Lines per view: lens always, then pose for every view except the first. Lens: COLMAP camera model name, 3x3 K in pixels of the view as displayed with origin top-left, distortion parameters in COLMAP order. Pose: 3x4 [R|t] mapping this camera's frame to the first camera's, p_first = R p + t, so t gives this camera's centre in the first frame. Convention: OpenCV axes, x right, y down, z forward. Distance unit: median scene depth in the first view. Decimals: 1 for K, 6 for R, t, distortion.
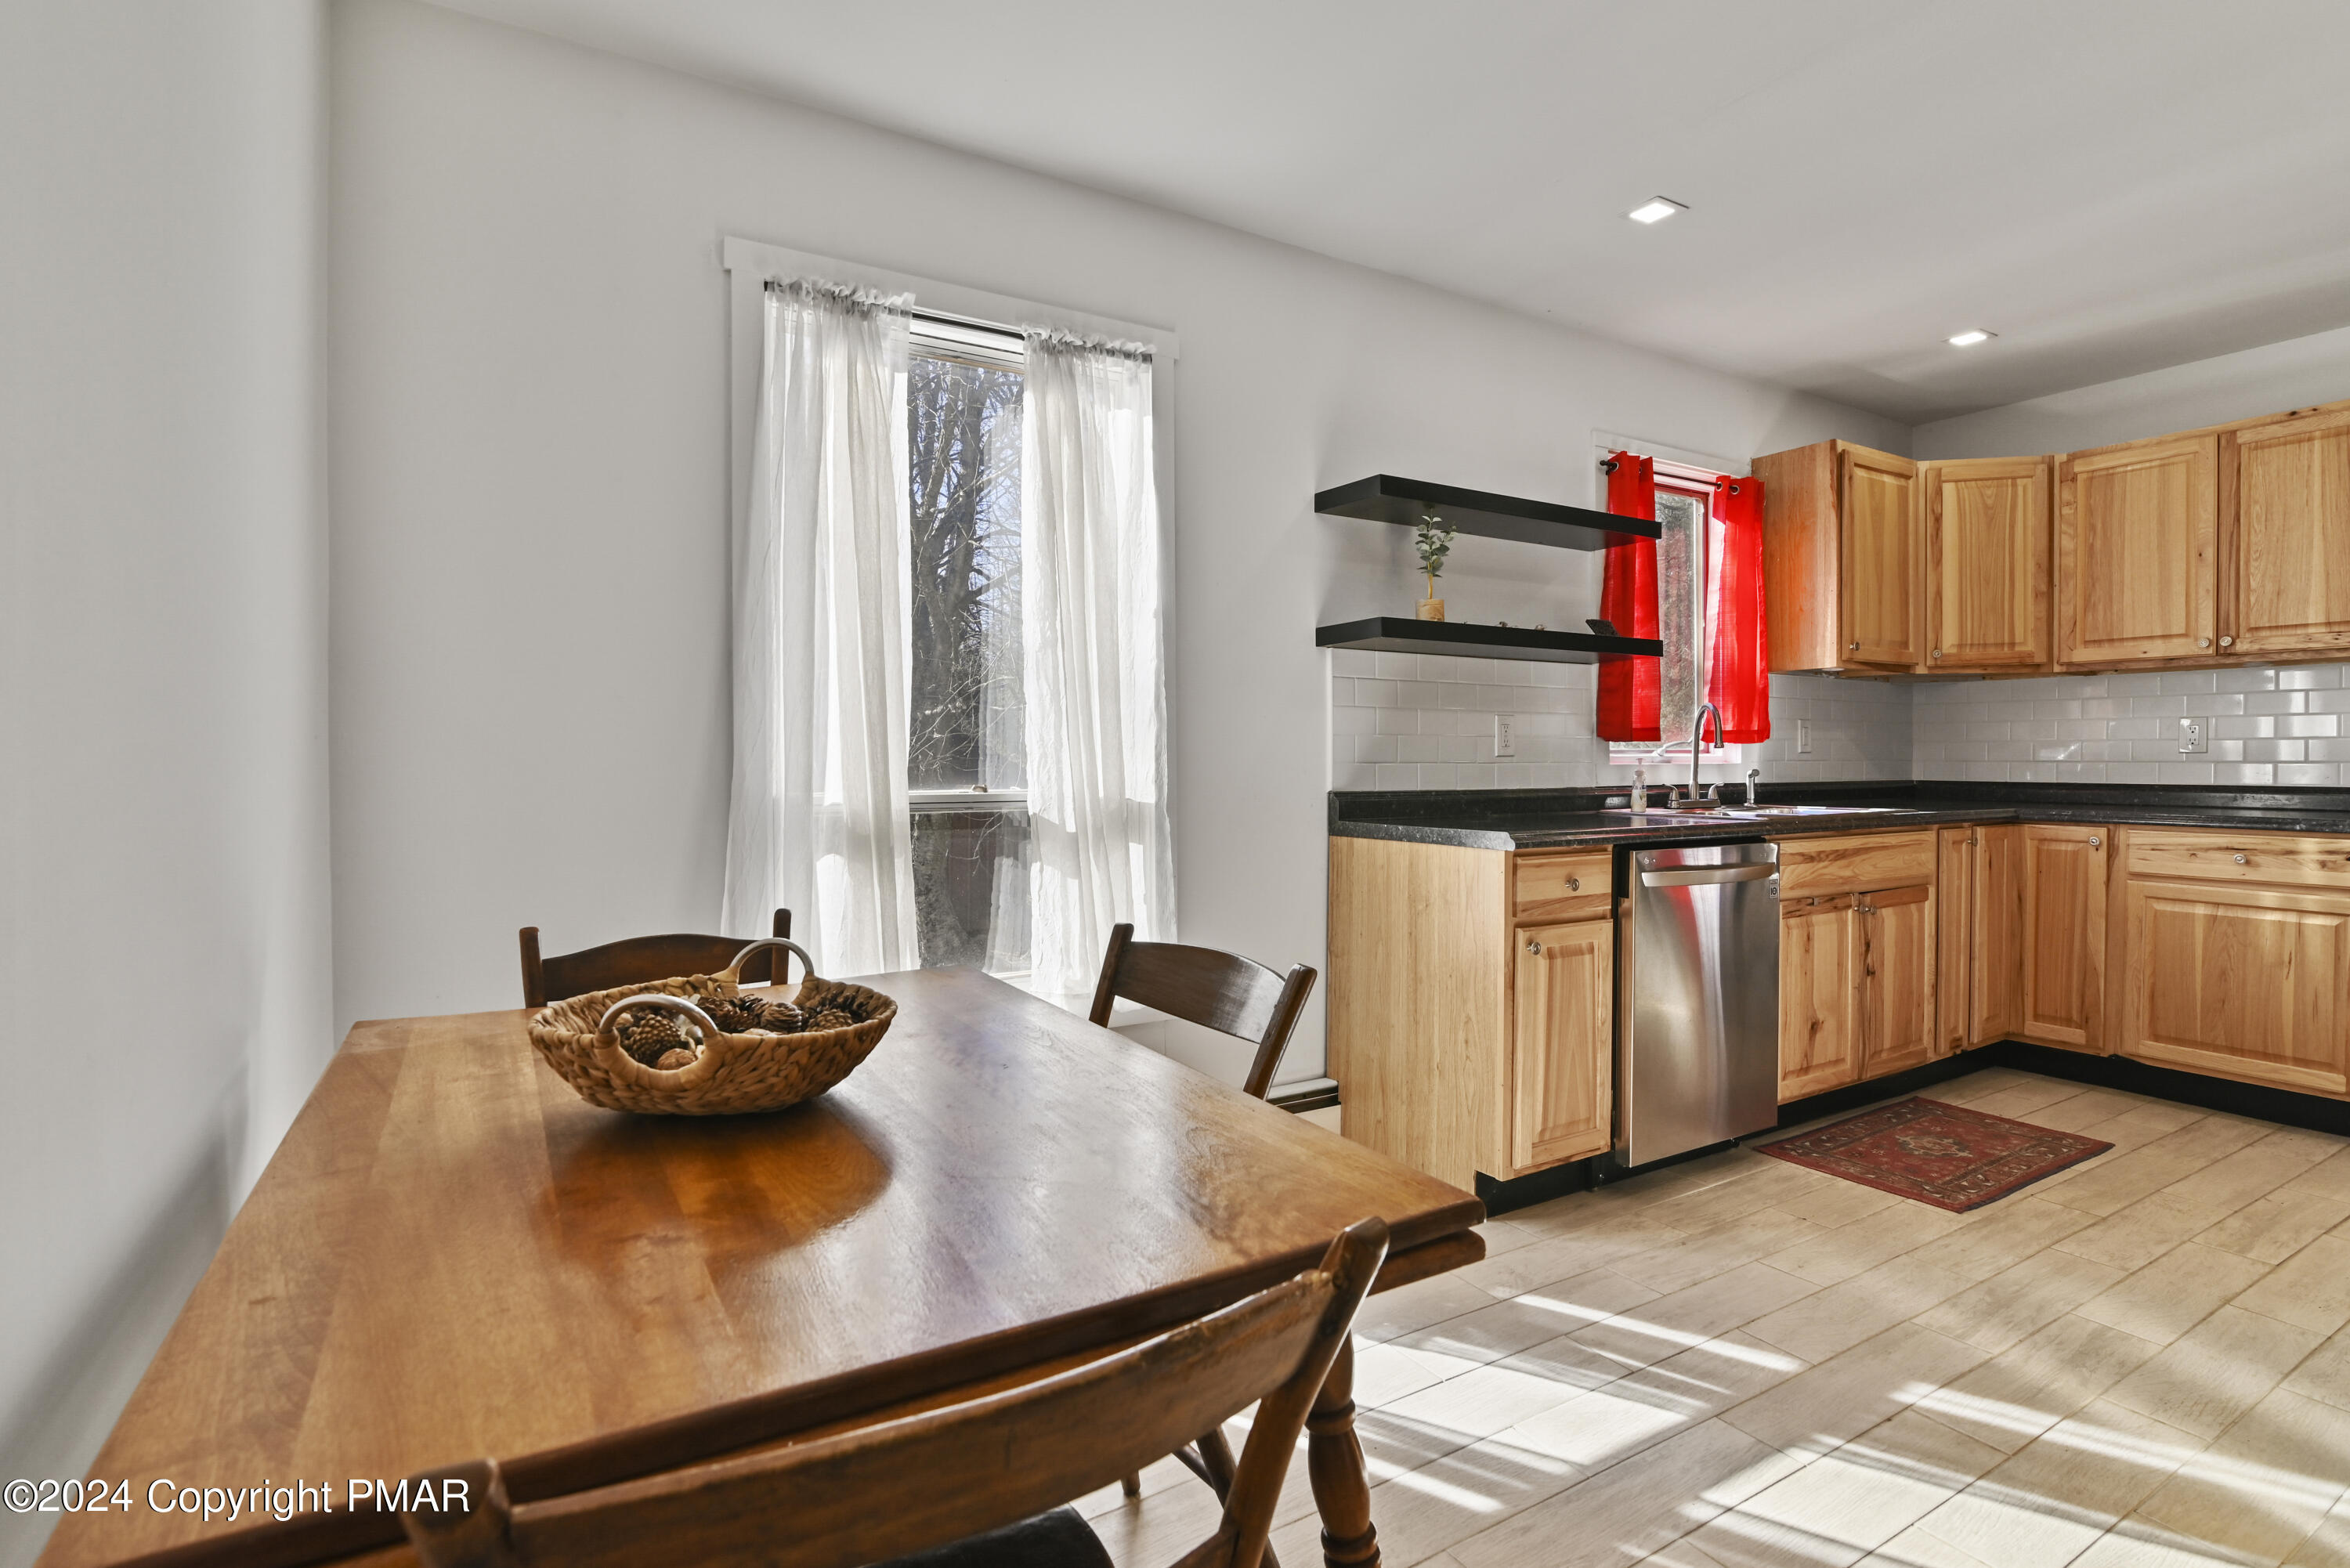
lens RADIAL K [[1149.8, 0, 1174.9], [0, 1149.8, 781.9], [0, 0, 1]] dist [-0.021542, 0.003976]
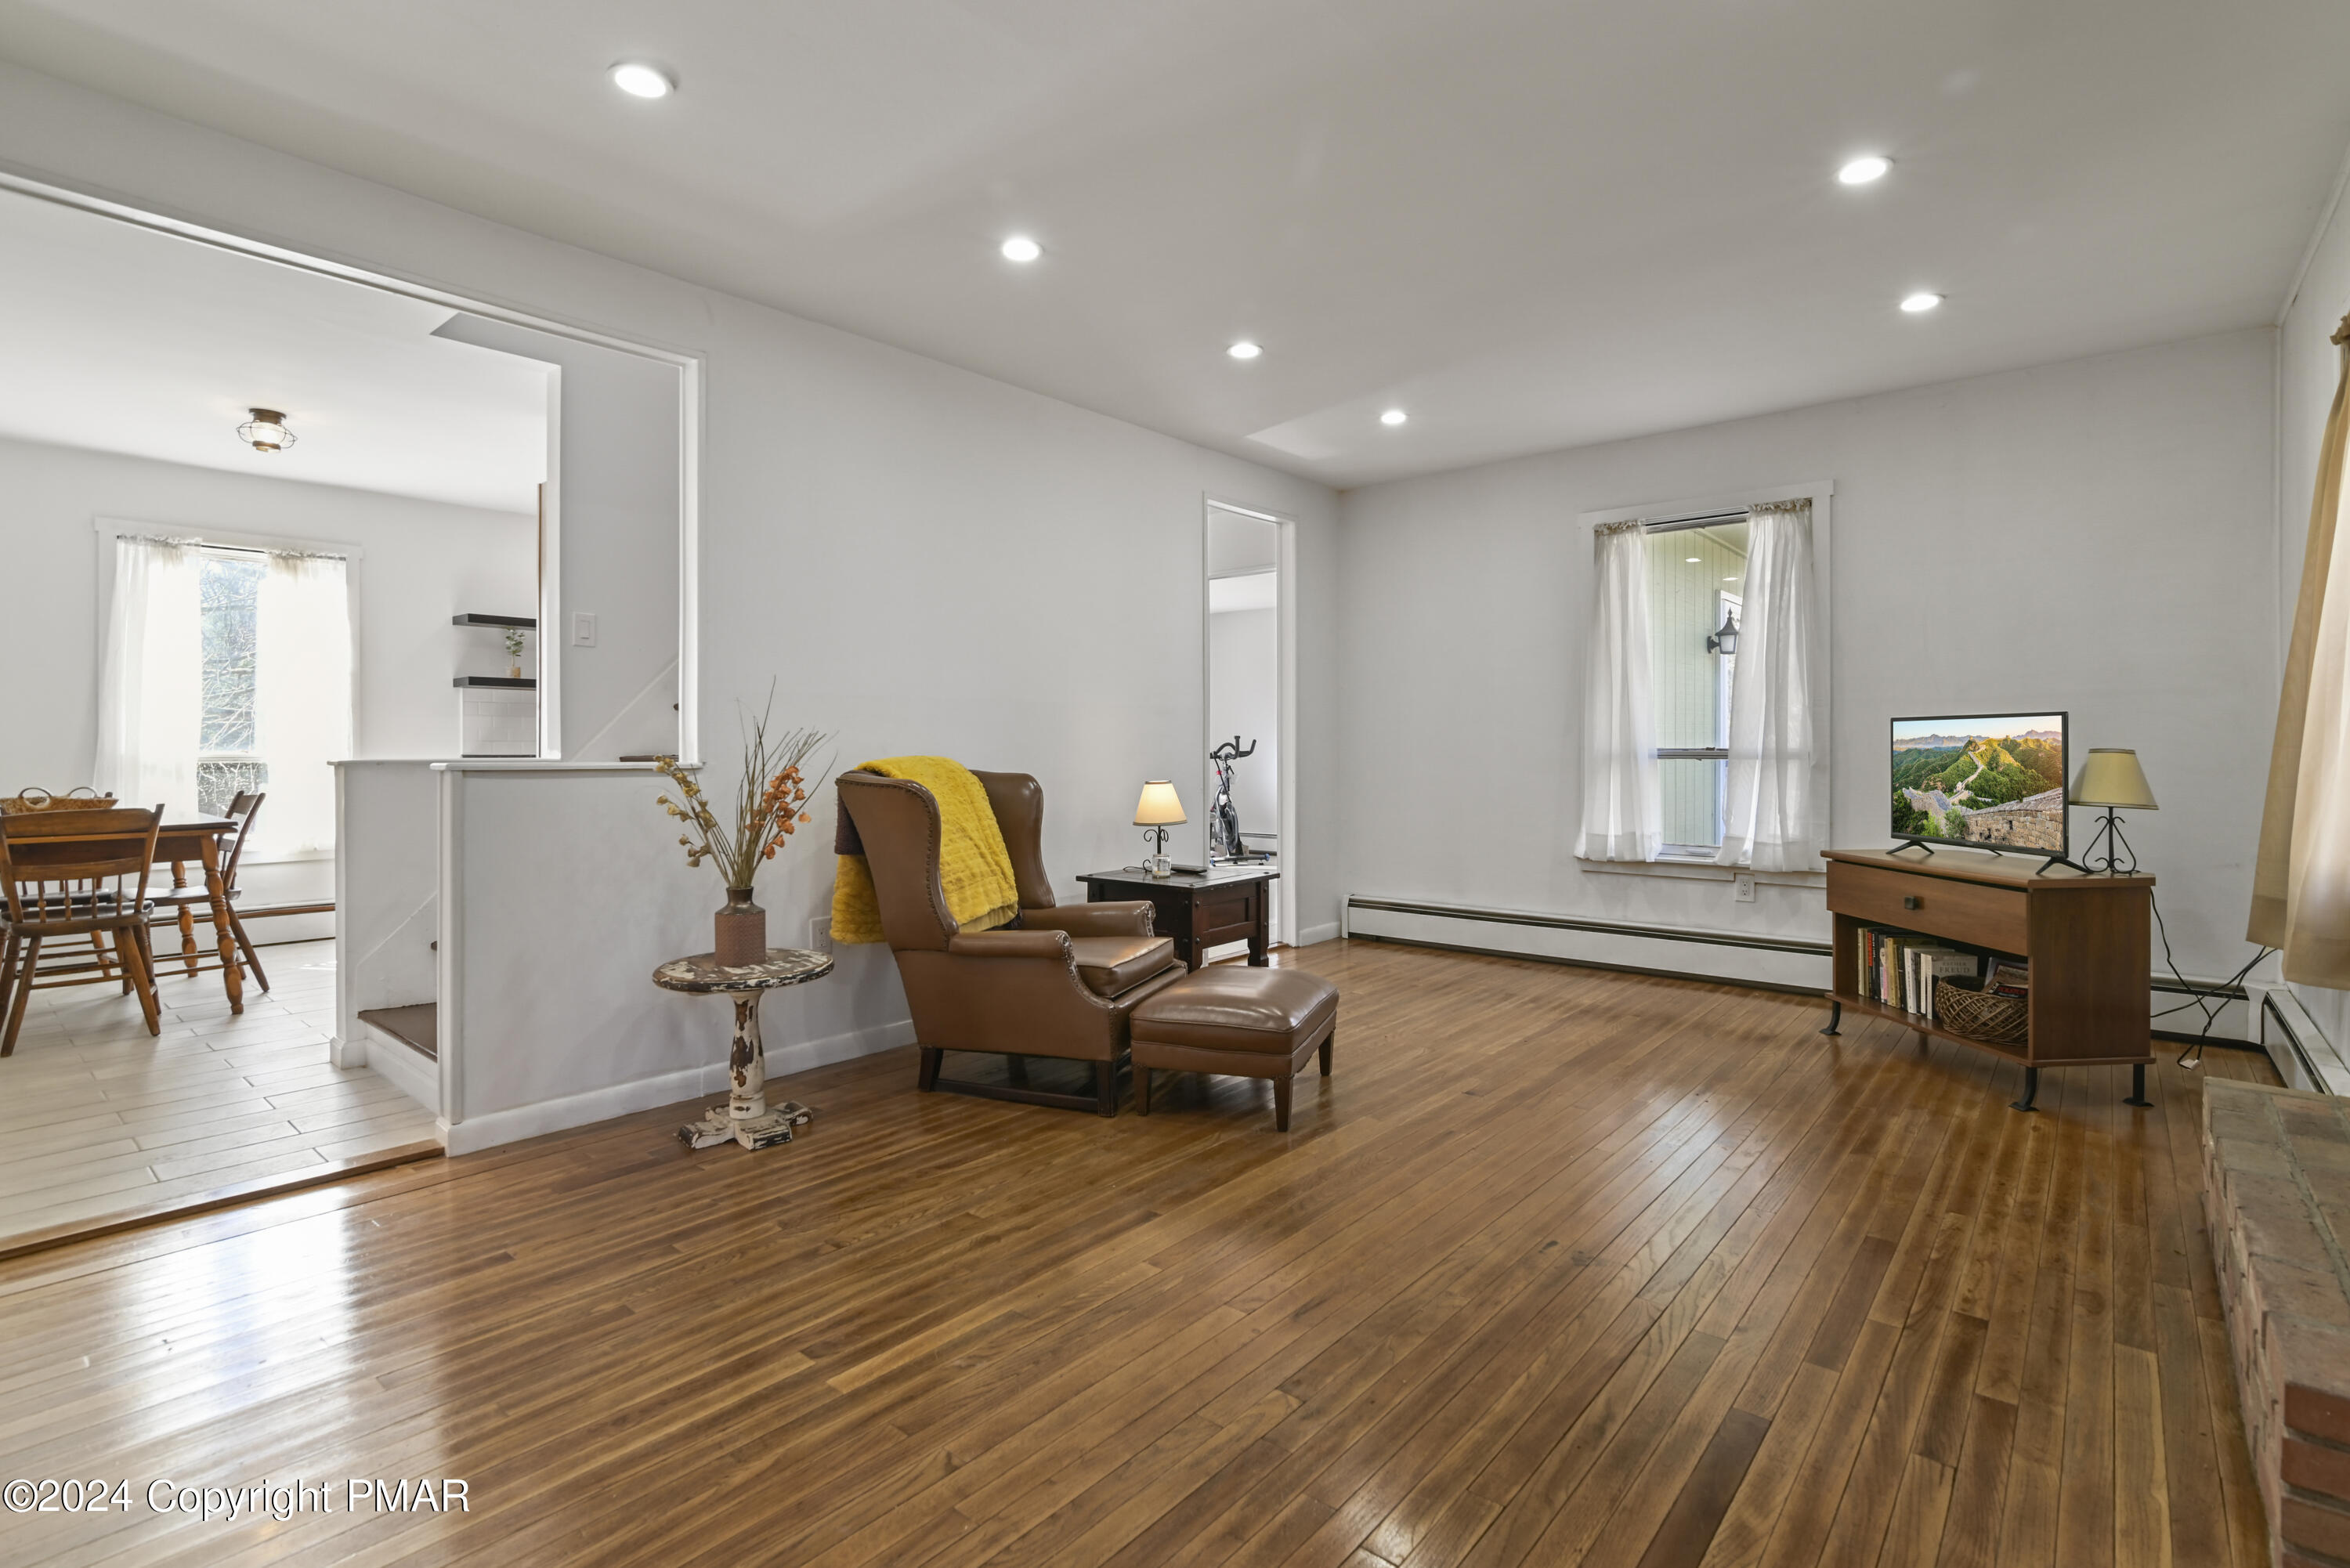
lens RADIAL K [[1101.2, 0, 1169.0], [0, 1101.2, 755.6], [0, 0, 1]] dist [-0.012878, 0.002458]
pose [[0.950784, -0.001930, 0.309848, 0.691781], [0.005717, 0.999920, -0.011316, 0.038488], [-0.309801, 0.012530, 0.950719, -1.241923]]
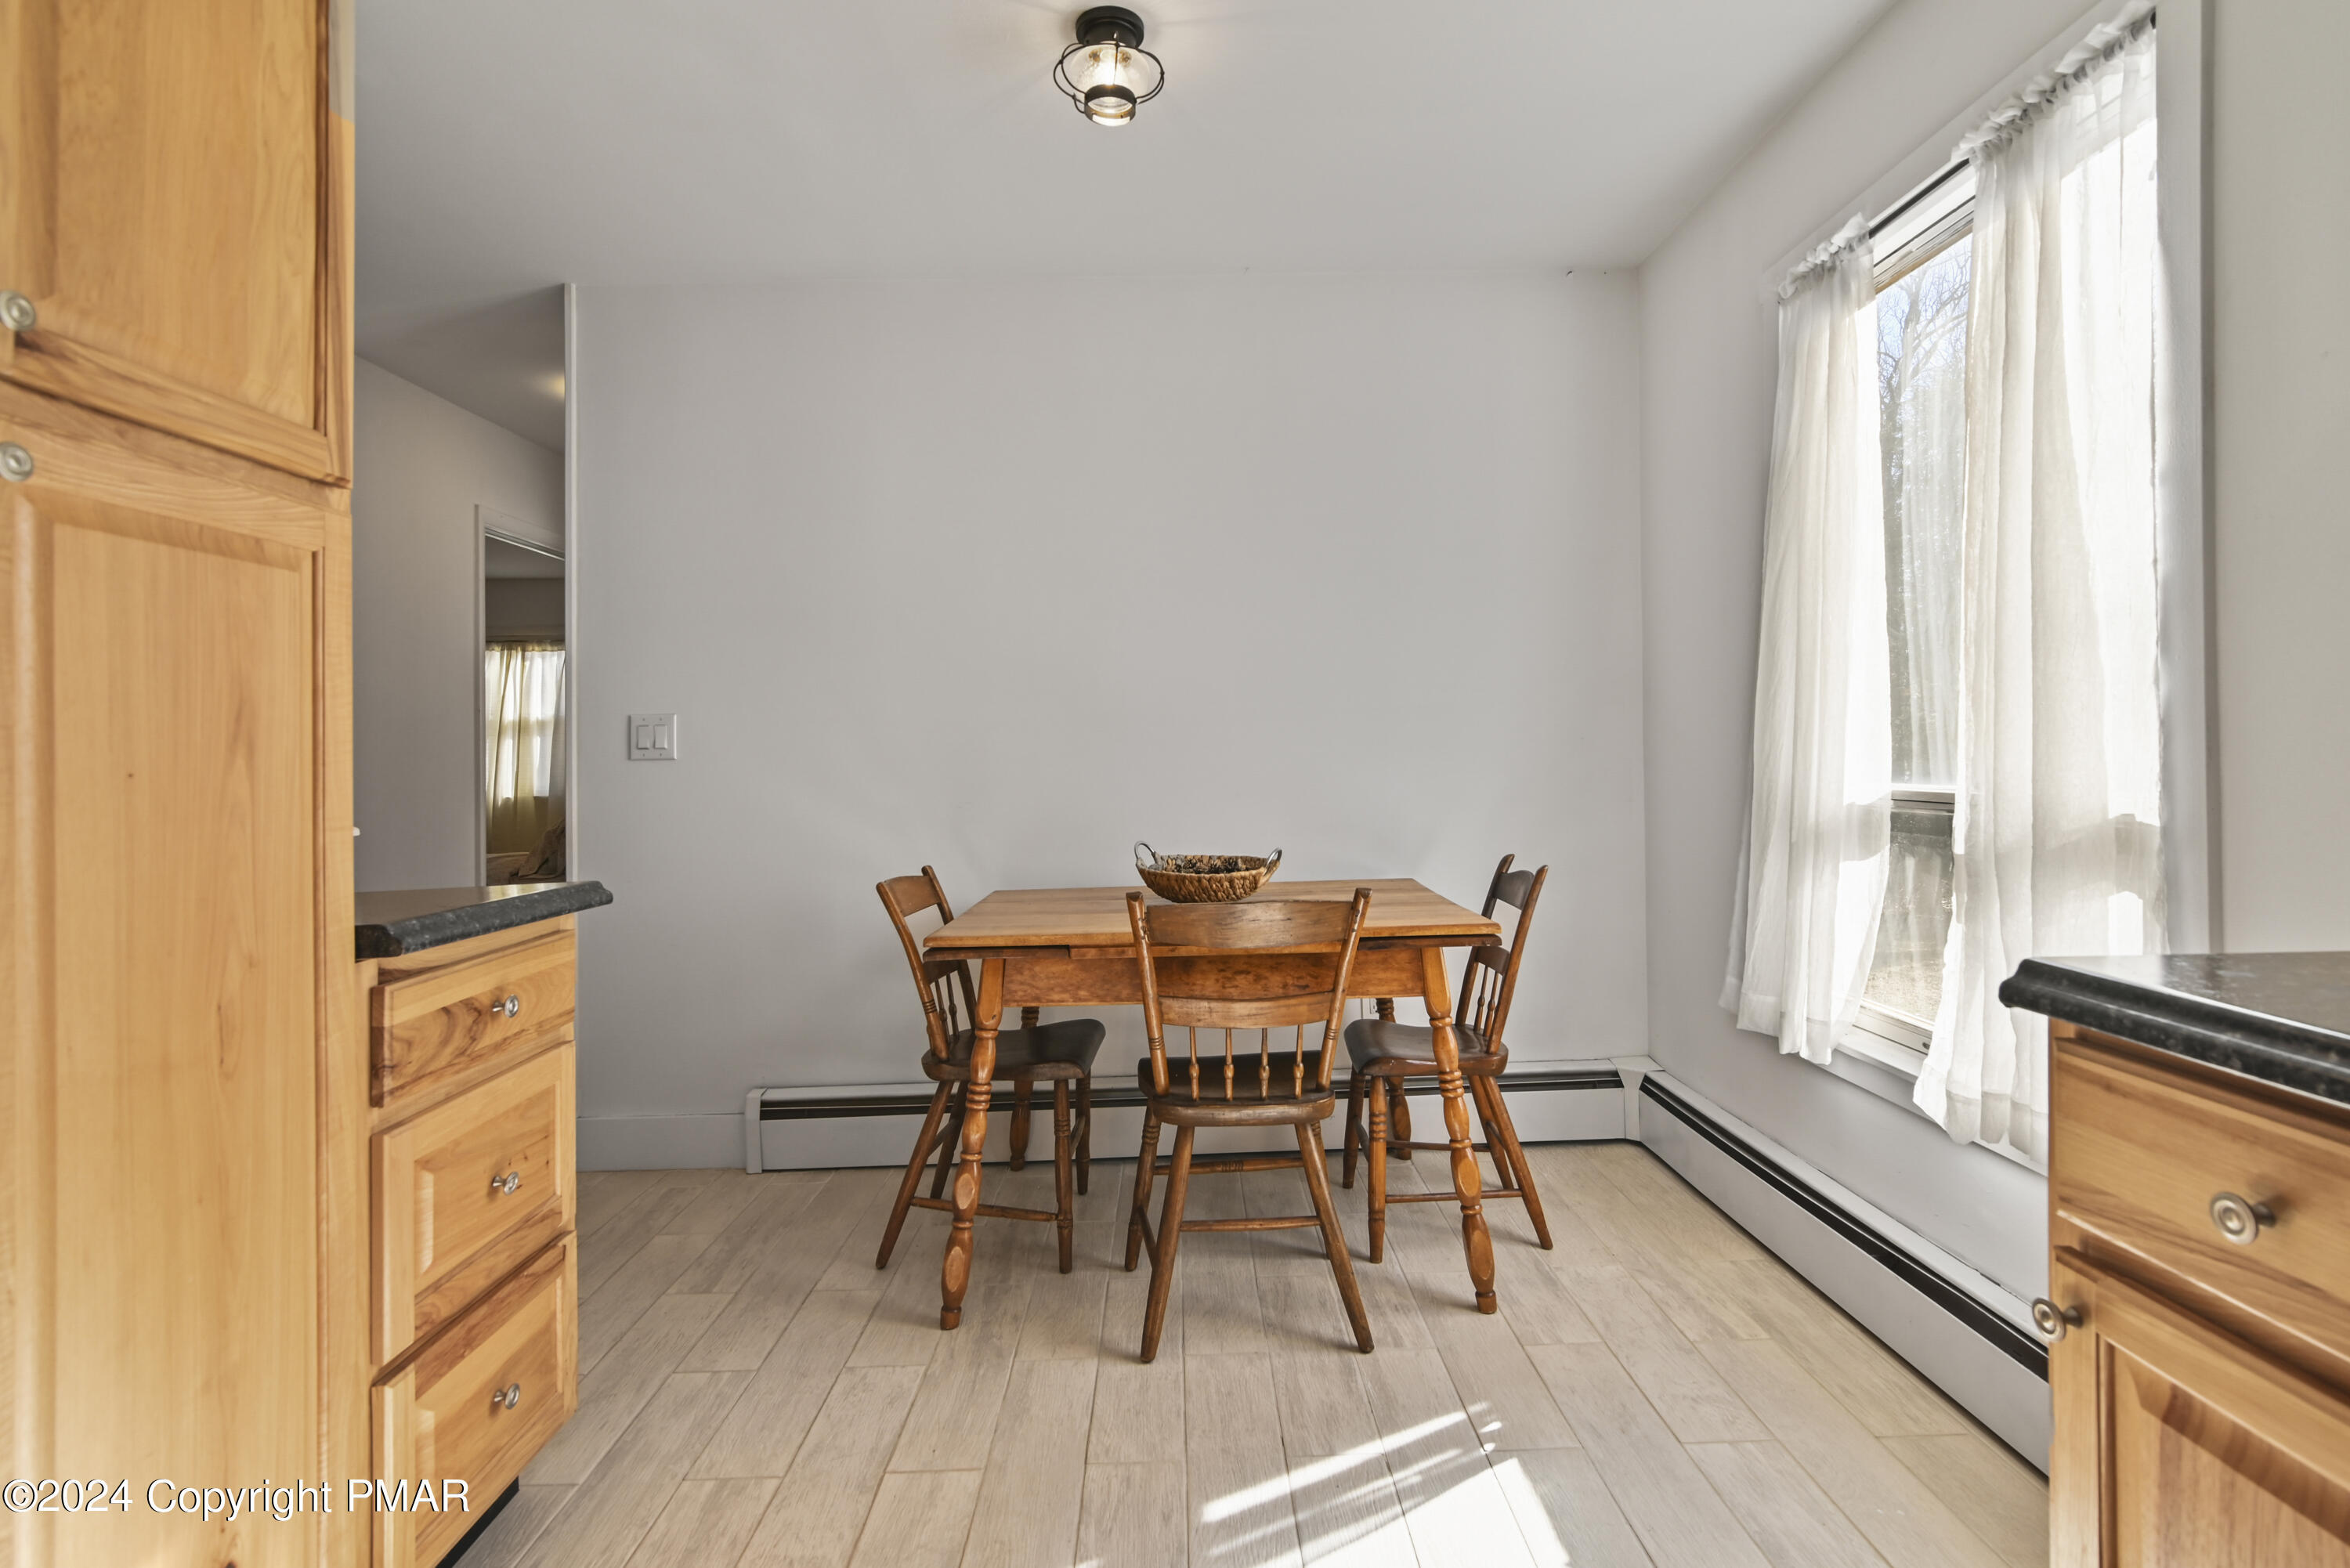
lens RADIAL K [[1101.2, 0, 1187.3], [0, 1101.2, 736.4], [0, 0, 1]] dist [-0.012878, 0.002458]
pose [[-0.510132, -0.006958, -0.860068, 0.536324], [-0.013922, 0.999903, 0.000168, -0.015295], [0.859983, 0.012060, -0.510180, 0.709652]]
